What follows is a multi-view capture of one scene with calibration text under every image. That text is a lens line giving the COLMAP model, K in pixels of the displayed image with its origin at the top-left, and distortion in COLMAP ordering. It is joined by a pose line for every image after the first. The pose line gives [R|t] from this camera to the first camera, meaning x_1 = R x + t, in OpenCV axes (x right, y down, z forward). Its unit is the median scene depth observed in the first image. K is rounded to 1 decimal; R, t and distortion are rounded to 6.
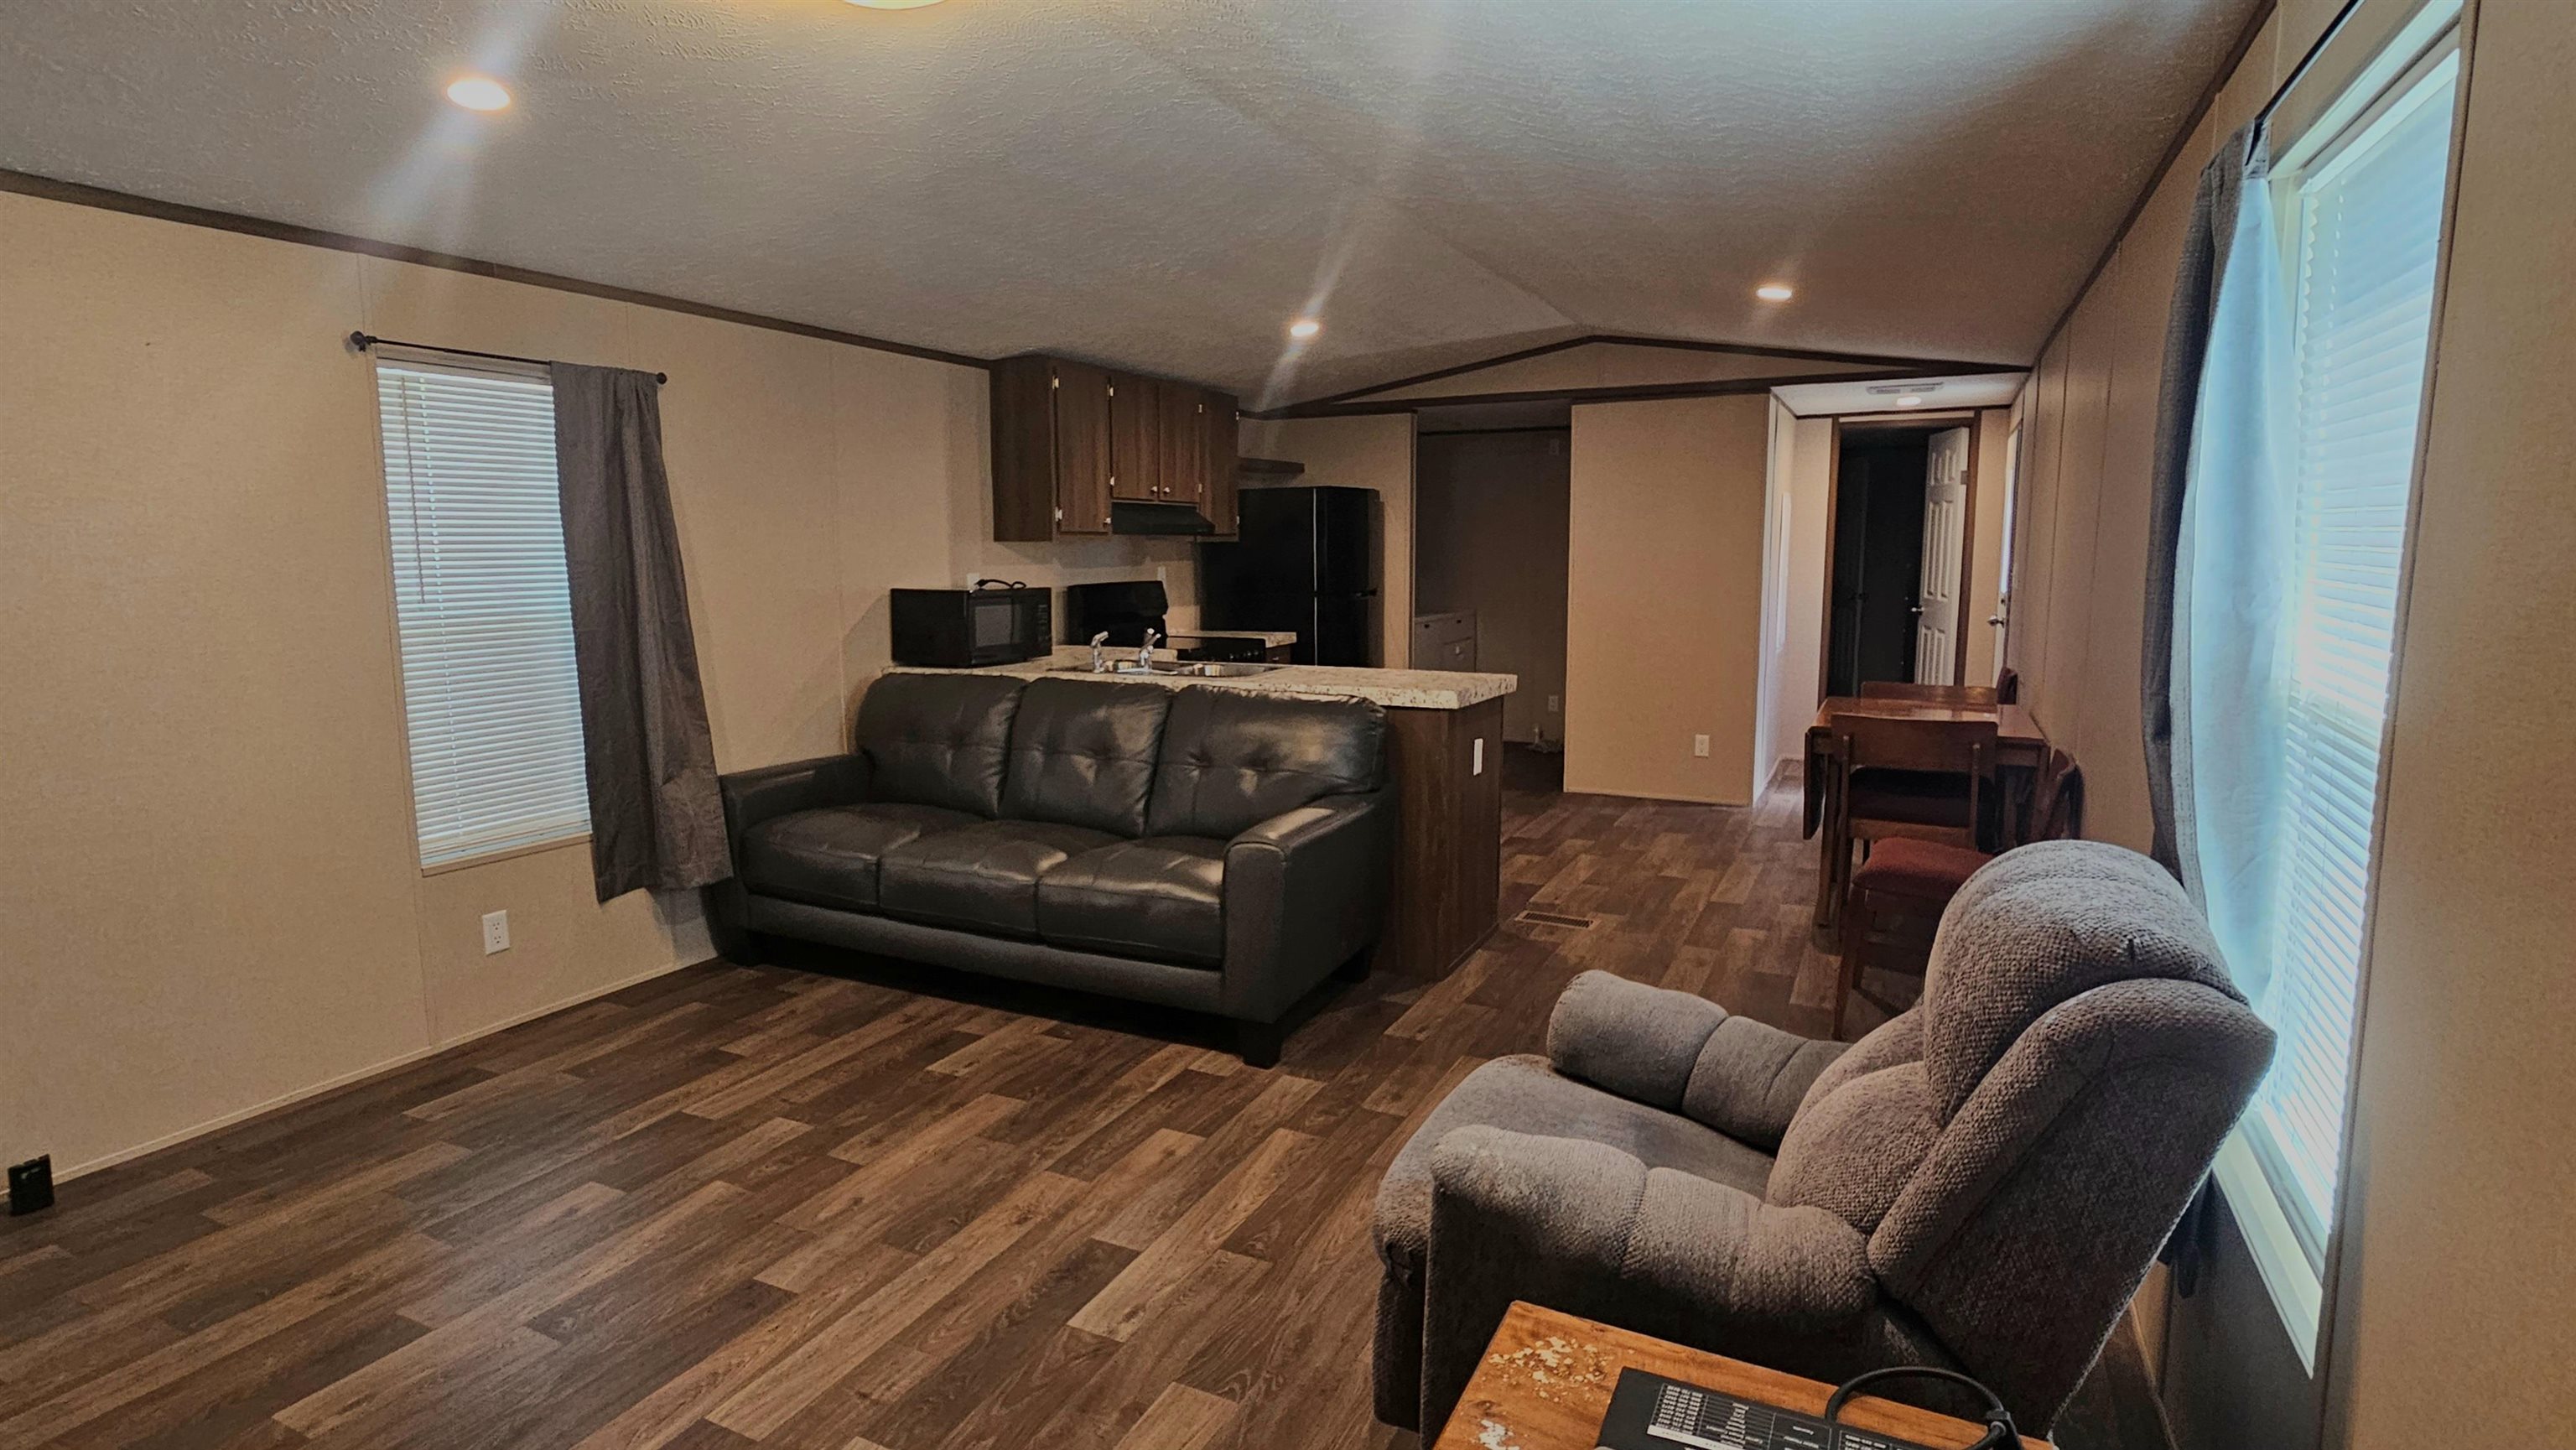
lens RADIAL K [[1219.7, 0, 1254.6], [0, 1219.7, 724.1], [0, 0, 1]] dist [0.008841, 0.000071]
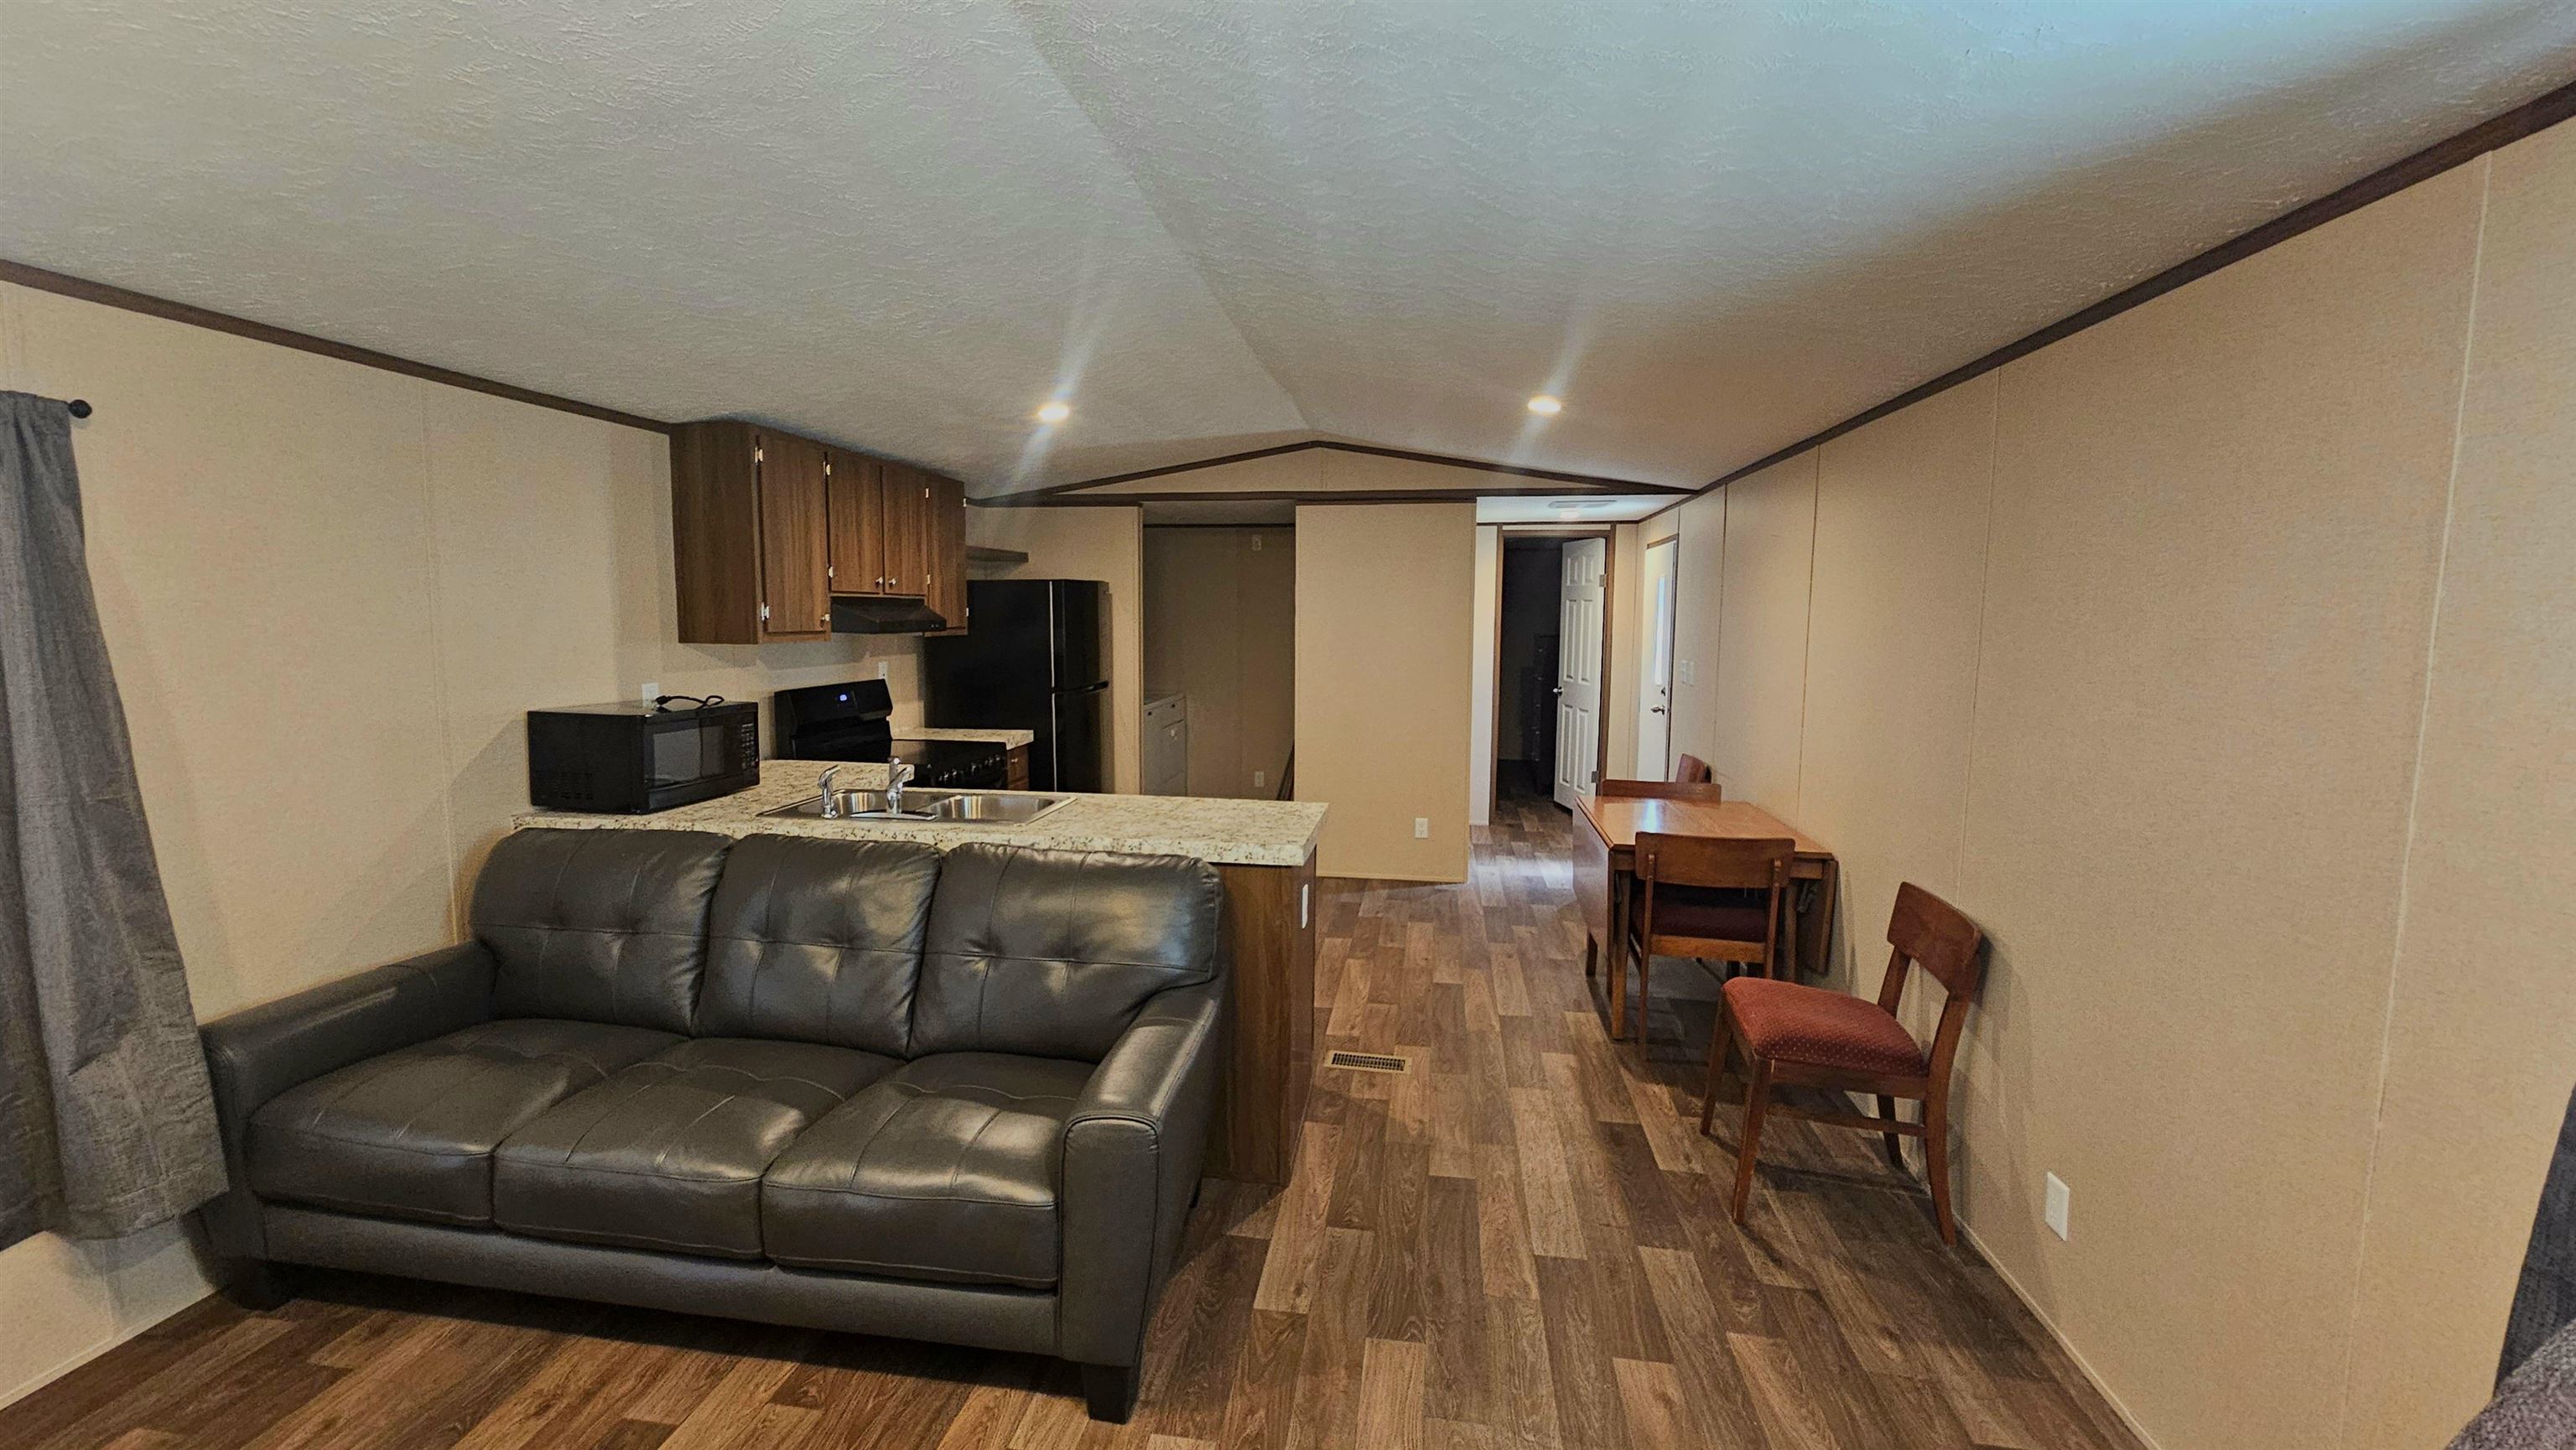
lens RADIAL K [[1085.3, 0, 1275.4], [0, 1085.3, 735.1], [0, 0, 1]] dist [0.010485, 0.000459]
pose [[0.956569, -0.019947, 0.290824, -0.051813], [0.031508, 0.998886, -0.035121, -0.058406], [-0.289799, 0.042759, 0.956132, 0.221494]]
